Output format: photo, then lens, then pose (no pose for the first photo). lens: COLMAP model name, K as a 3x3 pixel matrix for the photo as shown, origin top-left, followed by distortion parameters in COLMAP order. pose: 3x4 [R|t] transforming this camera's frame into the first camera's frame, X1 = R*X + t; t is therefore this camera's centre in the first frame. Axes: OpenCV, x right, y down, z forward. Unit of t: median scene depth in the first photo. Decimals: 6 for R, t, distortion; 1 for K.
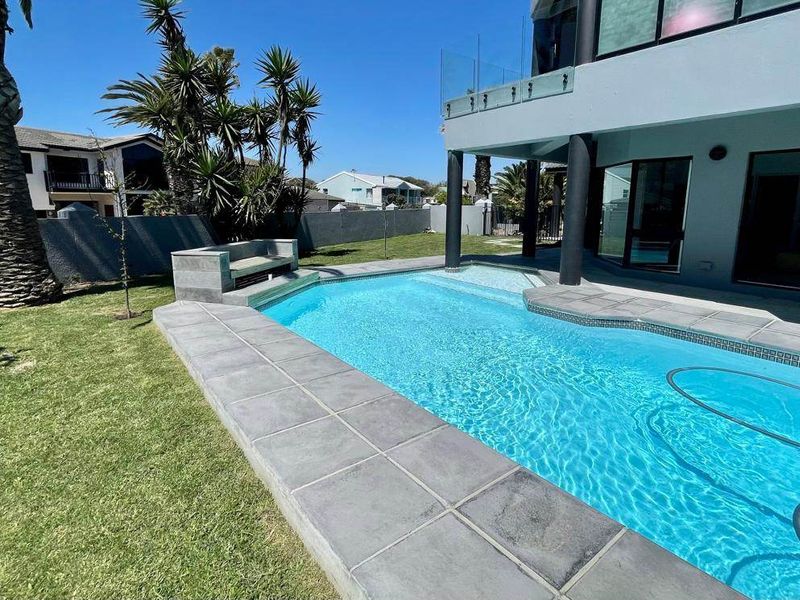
lens RADIAL K [[425.8, 0, 399.1], [0, 425.8, 266.4], [0, 0, 1]] dist [-0.001170, -0.000096]
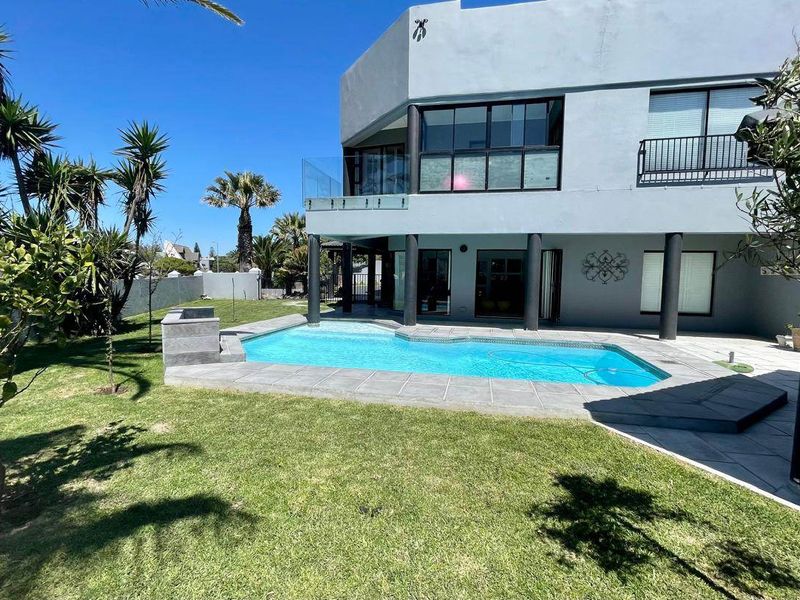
lens RADIAL K [[401.9, 0, 401.8], [0, 401.9, 292.0], [0, 0, 1]] dist [-0.003778, -0.000316]
pose [[0.745725, -0.026109, 0.665742, -0.633255], [0.085985, 0.994647, -0.057308, 0.001577], [-0.660682, 0.099979, 0.743978, -0.117401]]
